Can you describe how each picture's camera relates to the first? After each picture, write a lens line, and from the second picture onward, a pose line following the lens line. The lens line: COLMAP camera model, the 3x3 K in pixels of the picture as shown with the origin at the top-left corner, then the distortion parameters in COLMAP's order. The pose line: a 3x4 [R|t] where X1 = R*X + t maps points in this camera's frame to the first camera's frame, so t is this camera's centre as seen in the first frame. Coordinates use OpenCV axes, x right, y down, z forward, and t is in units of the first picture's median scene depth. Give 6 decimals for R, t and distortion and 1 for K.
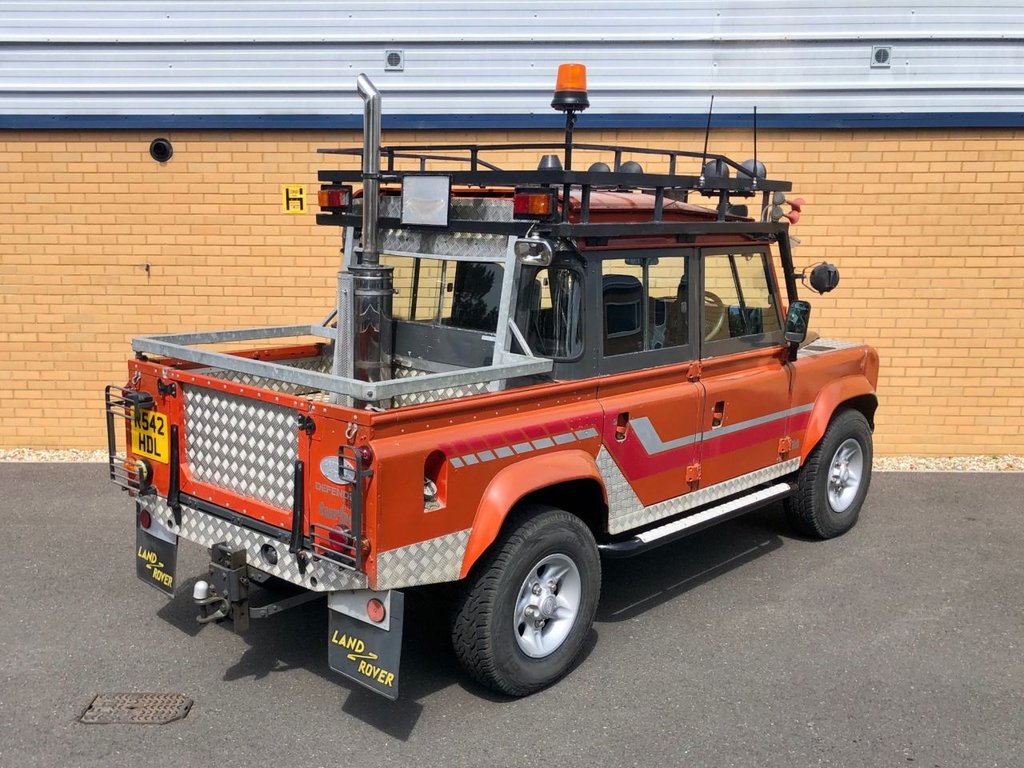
lens RADIAL K [[1063.0, 0, 444.3], [0, 1063.0, 430.1], [0, 0, 1]] dist [0.034150, 0.006051]
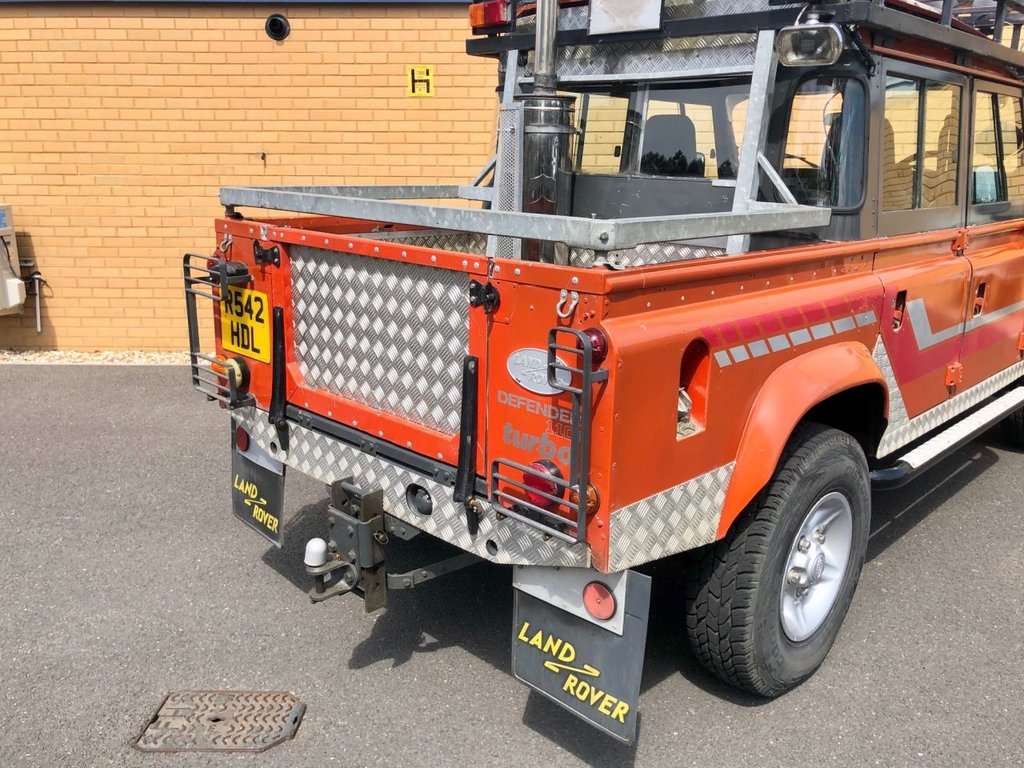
lens RADIAL K [[835.4, 0, 511.8], [0, 835.4, 341.5], [0, 0, 1]] dist [-0.001117, 0.051978]
pose [[0.999987, -0.002711, -0.004399, -0.059398], [0.002709, 0.999996, -0.000344, 0.010986], [0.004400, 0.000332, 0.999990, 0.275327]]
